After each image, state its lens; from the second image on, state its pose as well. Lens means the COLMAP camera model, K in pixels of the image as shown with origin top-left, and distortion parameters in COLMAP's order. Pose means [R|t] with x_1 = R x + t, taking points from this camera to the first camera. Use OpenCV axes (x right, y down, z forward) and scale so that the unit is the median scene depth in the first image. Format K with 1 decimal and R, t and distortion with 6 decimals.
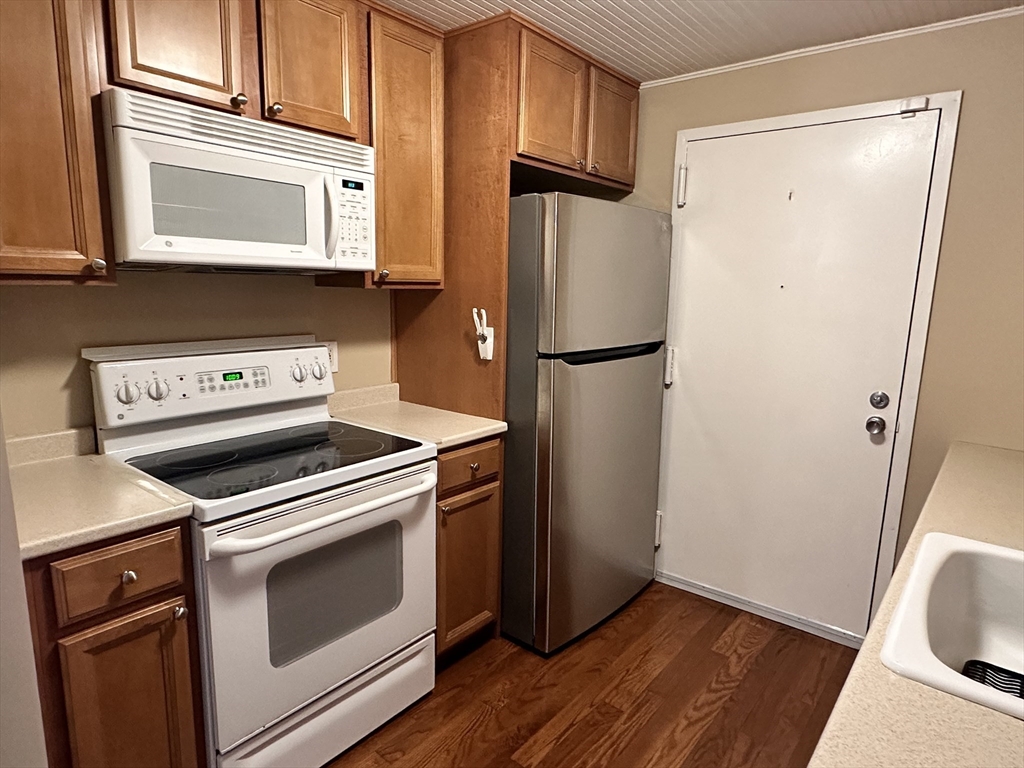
lens RADIAL K [[598.0, 0, 509.1], [0, 598.0, 388.3], [0, 0, 1]] dist [-0.015635, 0.003411]
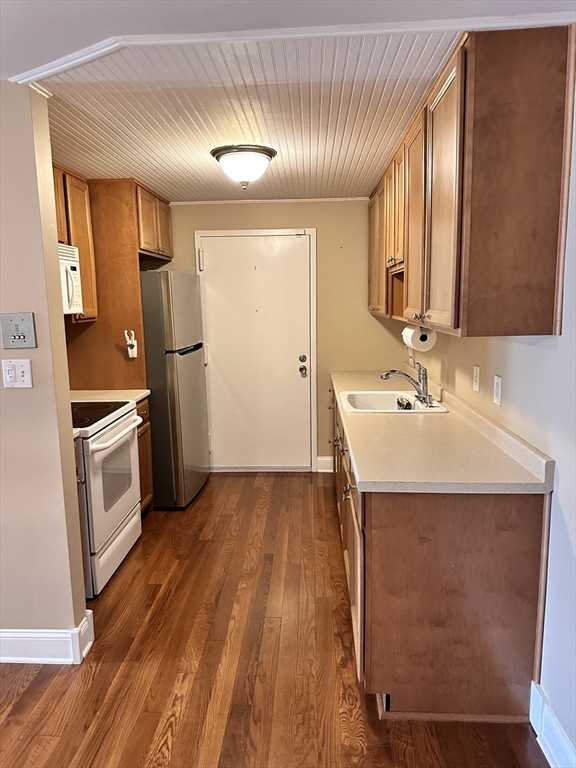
lens RADIAL K [[537.8, 0, 288.2], [0, 537.8, 382.6], [0, 0, 1]] dist [-0.002306, -0.001732]
pose [[0.792581, -0.126338, 0.596535, -0.666690], [0.137000, 0.990184, 0.027684, 0.048216], [-0.594177, 0.059784, 0.802109, -0.617607]]
